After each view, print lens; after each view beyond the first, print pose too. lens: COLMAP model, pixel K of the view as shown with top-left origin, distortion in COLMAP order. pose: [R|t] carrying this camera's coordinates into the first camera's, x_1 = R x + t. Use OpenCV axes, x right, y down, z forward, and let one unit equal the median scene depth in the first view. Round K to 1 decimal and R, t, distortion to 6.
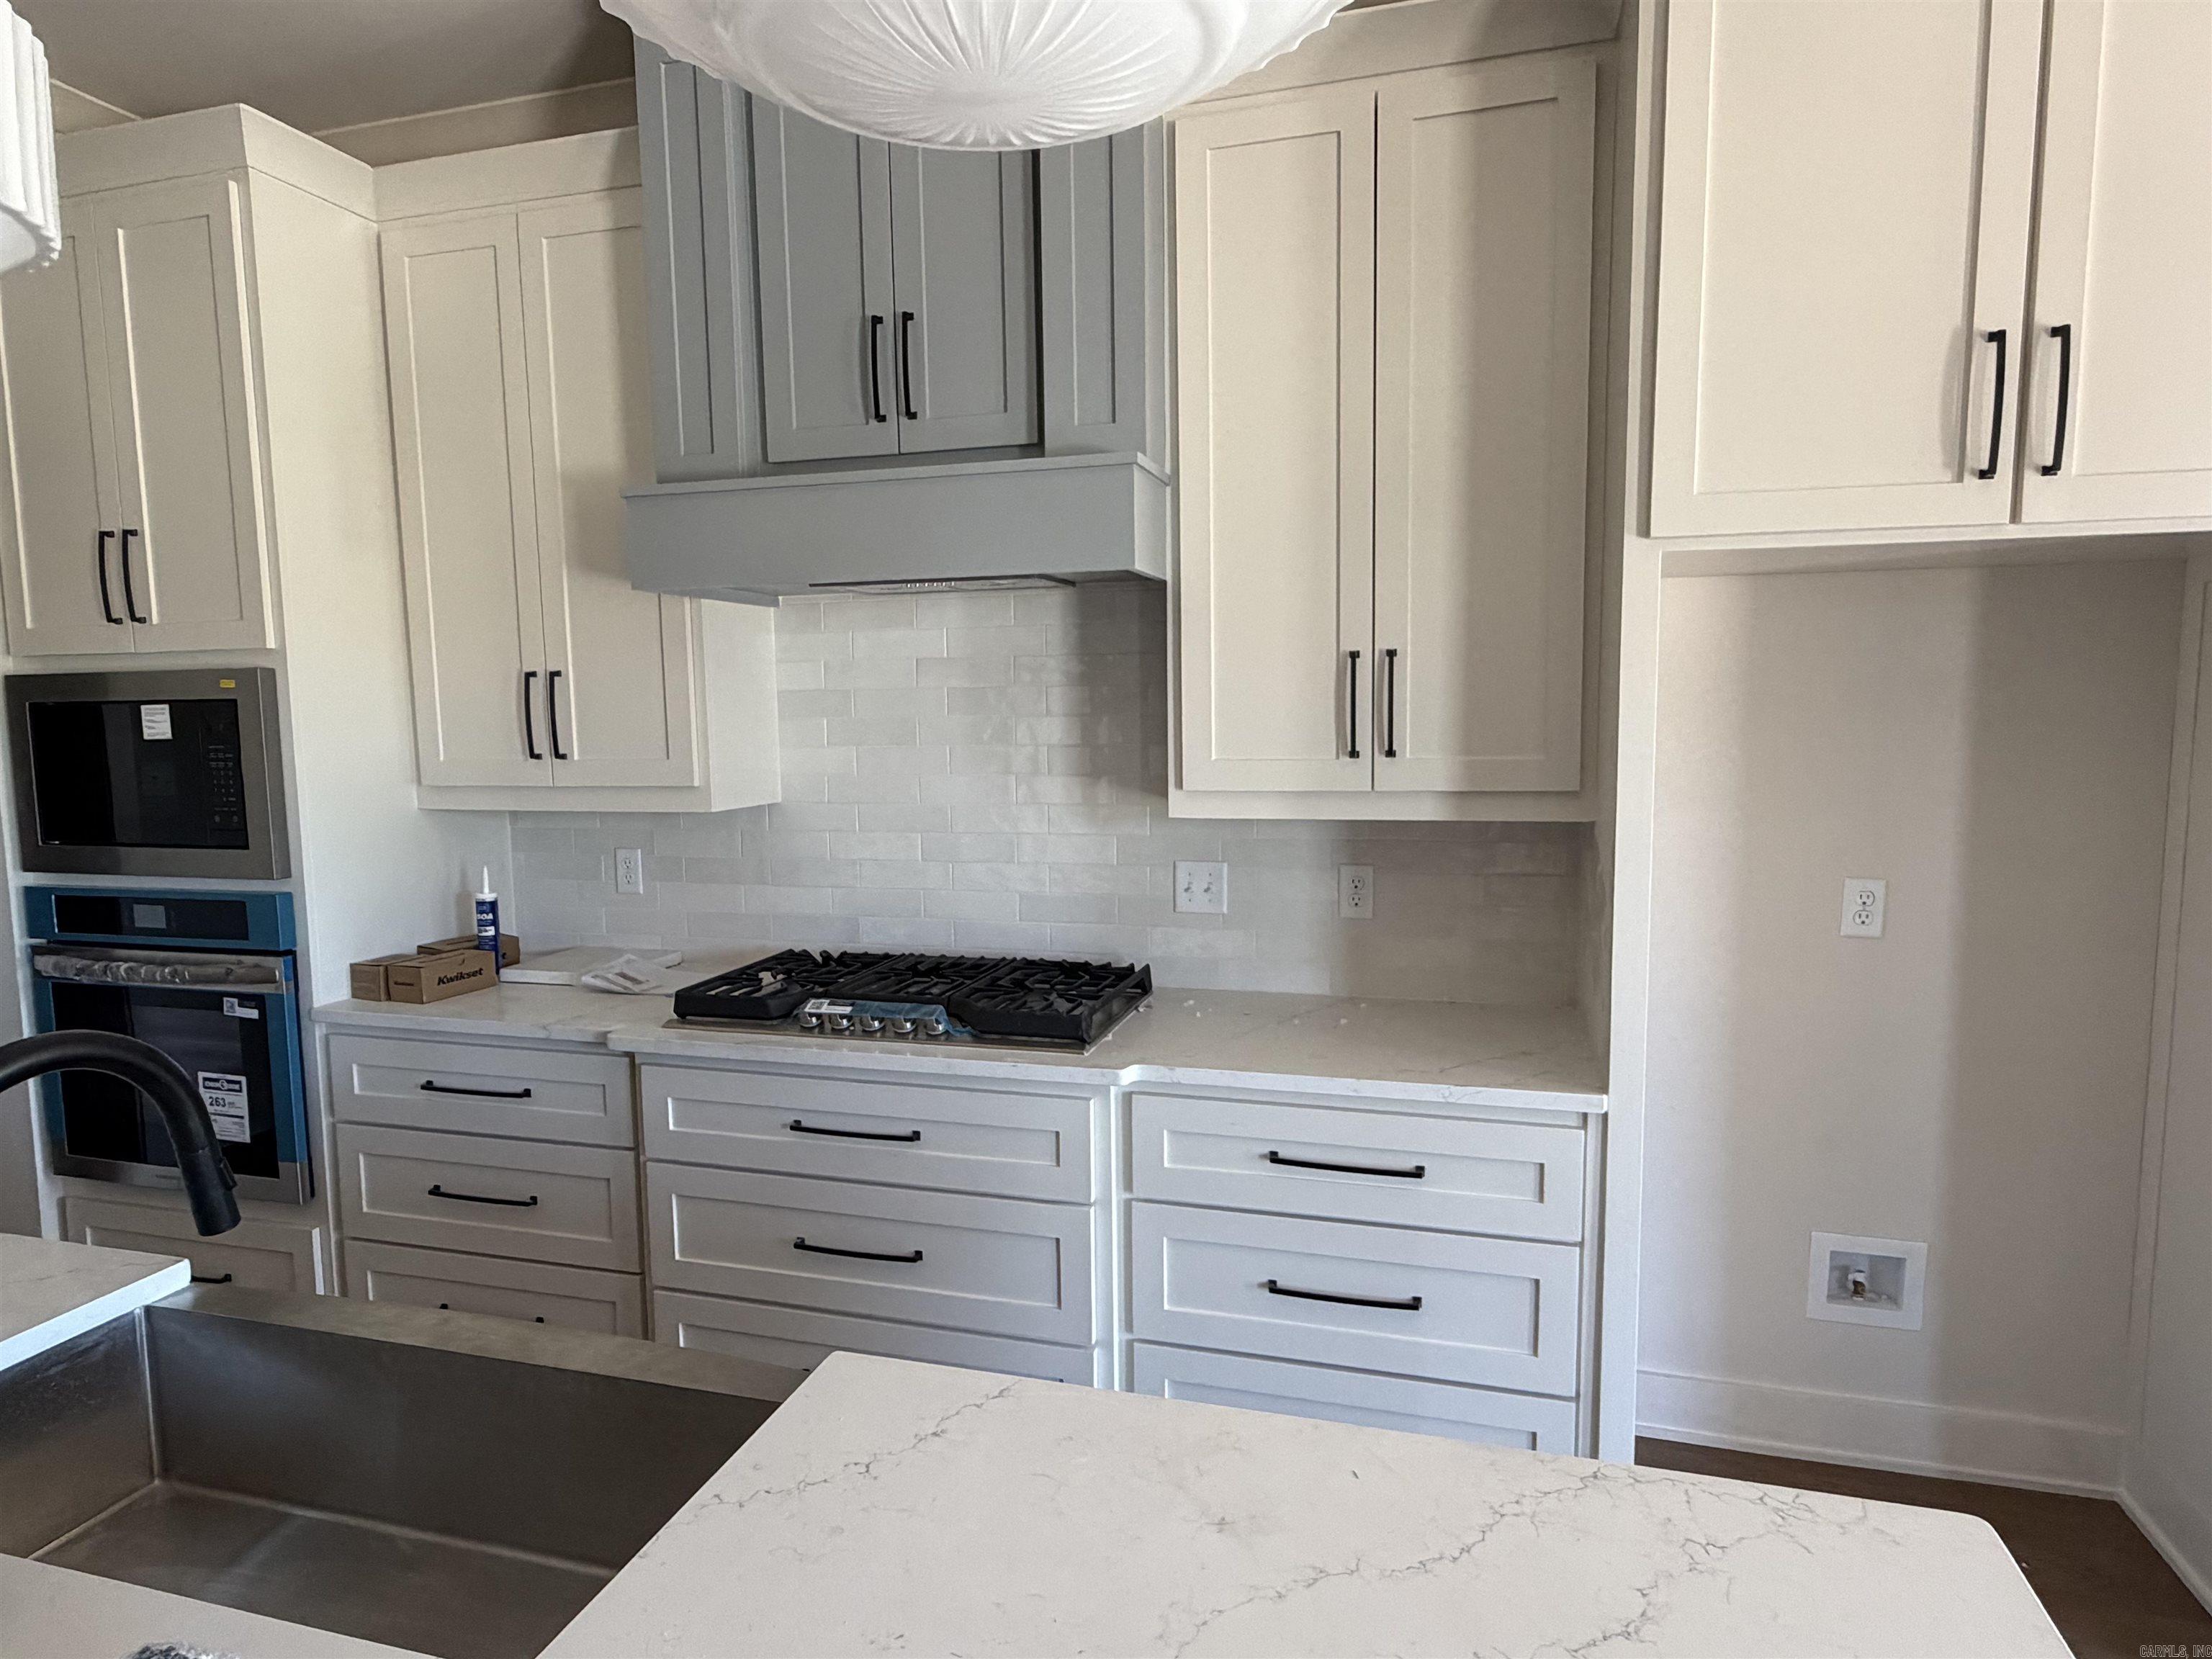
lens RADIAL K [[1267.2, 0, 1104.6], [0, 1267.2, 837.8], [0, 0, 1]] dist [0.006404, -0.003854]
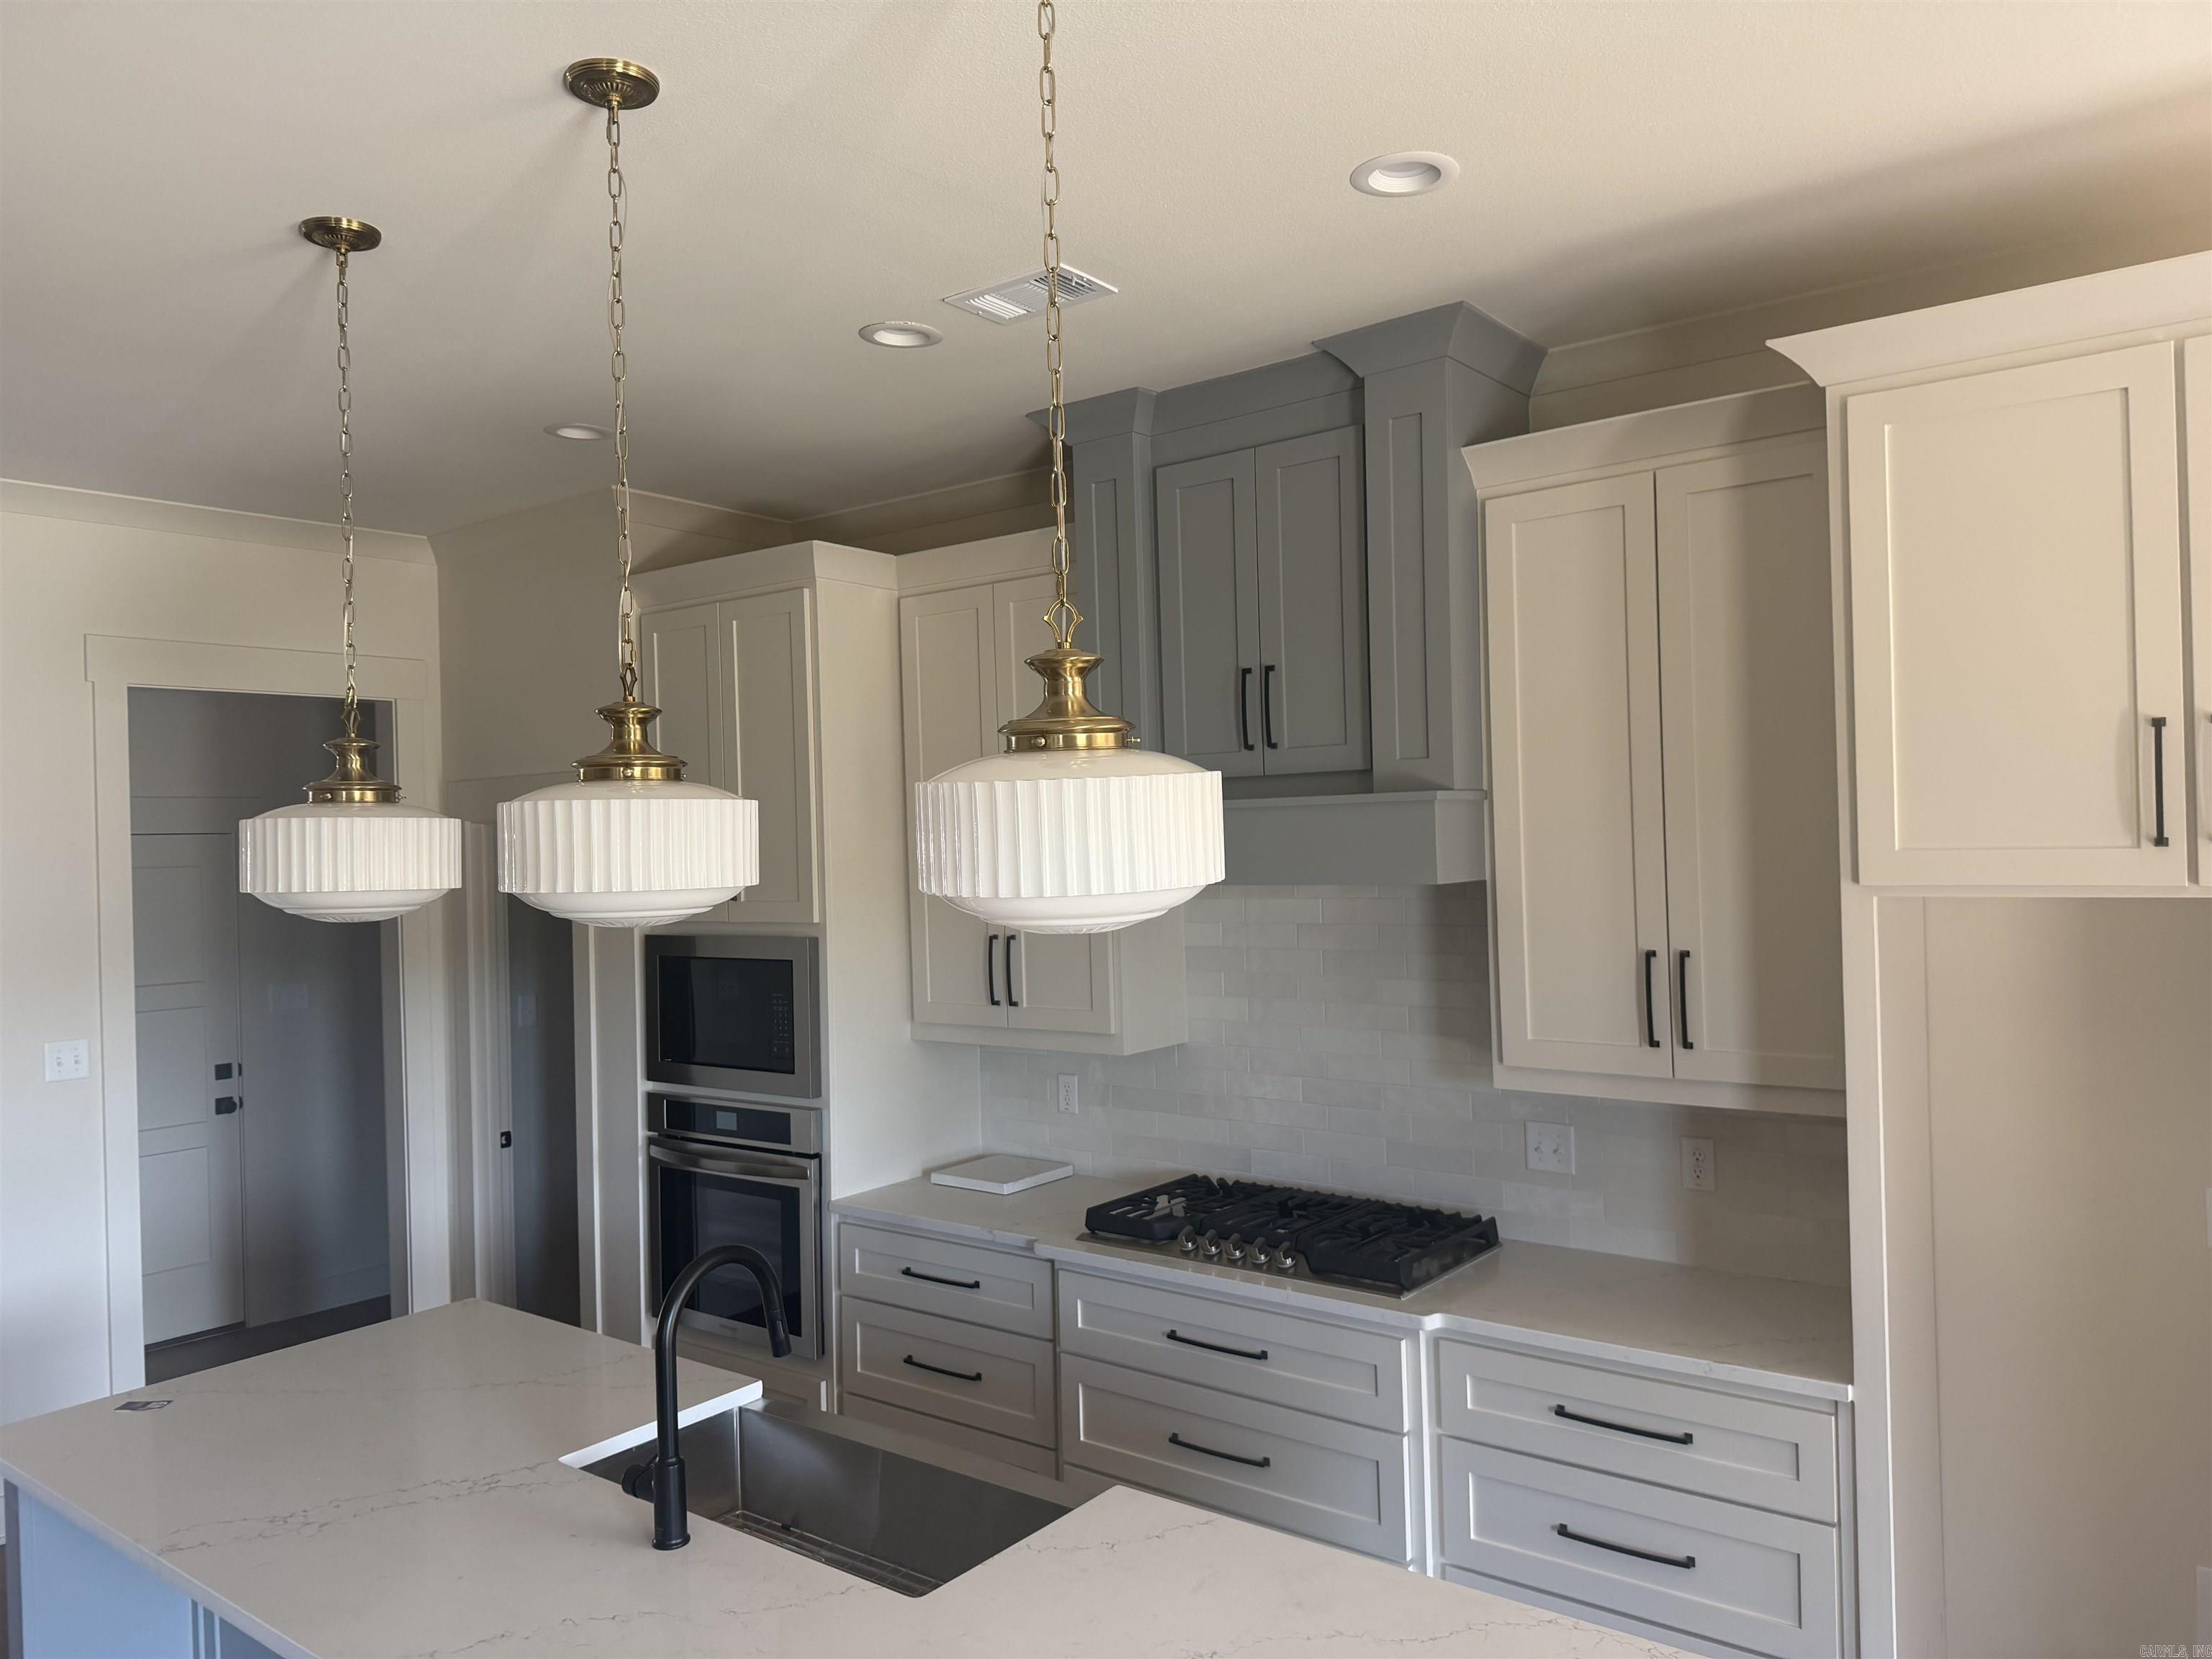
lens RADIAL K [[1568.2, 0, 1098.9], [0, 1568.2, 811.7], [0, 0, 1]] dist [0.070989, -0.100303]
pose [[0.926733, -0.018927, -0.375243, 0.244636], [-0.022292, 0.994201, -0.105203, -0.100507], [0.375058, 0.105860, 0.920937, -0.427582]]
